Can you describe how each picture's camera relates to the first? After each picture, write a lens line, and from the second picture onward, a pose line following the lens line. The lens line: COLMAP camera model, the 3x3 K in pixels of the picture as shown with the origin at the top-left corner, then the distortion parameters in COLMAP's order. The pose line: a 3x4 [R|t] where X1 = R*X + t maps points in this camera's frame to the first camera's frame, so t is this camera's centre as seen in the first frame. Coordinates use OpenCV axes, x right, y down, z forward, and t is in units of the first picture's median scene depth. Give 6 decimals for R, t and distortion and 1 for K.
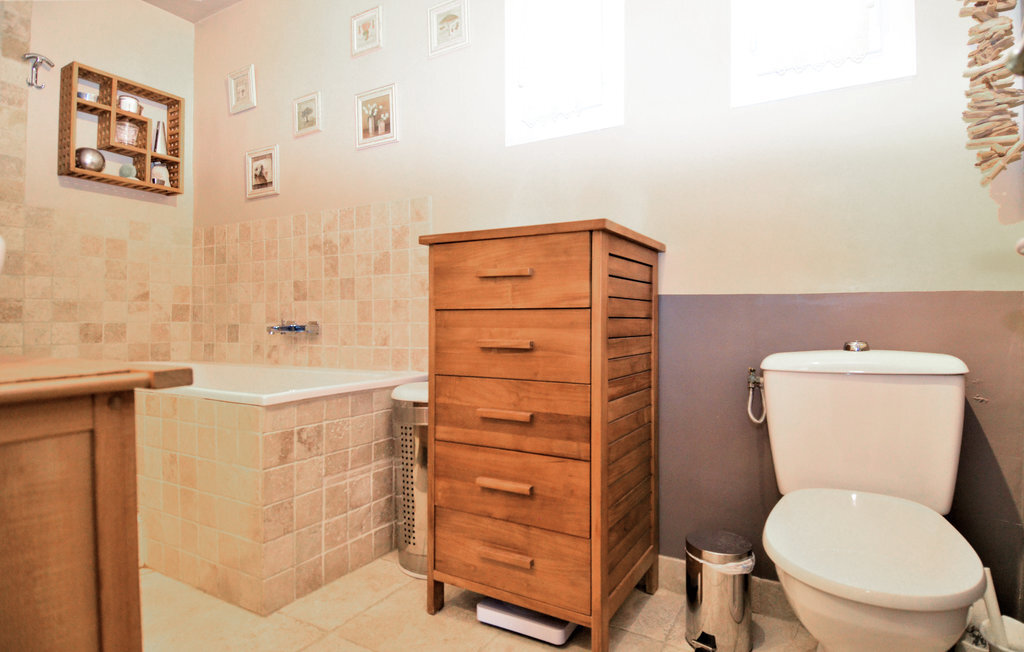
lens RADIAL K [[548.3, 0, 527.5], [0, 548.3, 301.3], [0, 0, 1]] dist [0.054923, -0.065520]
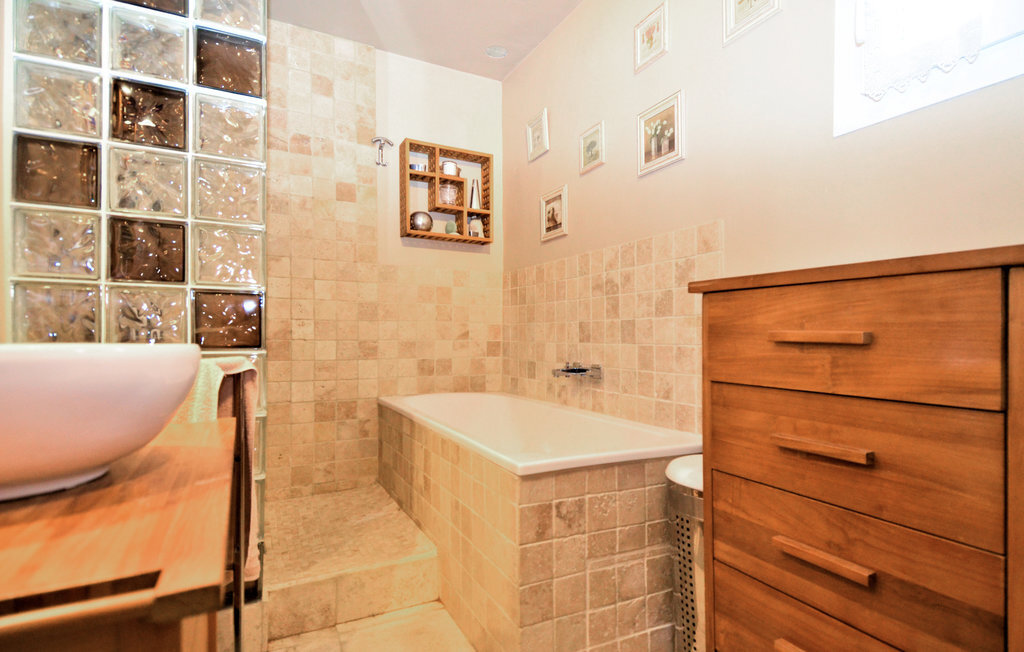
lens RADIAL K [[532.0, 0, 516.2], [0, 532.0, 327.6], [0, 0, 1]] dist [0.099192, -0.050951]
pose [[0.832930, -0.001522, -0.553377, 0.010539], [0.010561, 0.999858, 0.013146, -0.044165], [0.553278, -0.016793, 0.832827, 0.159299]]
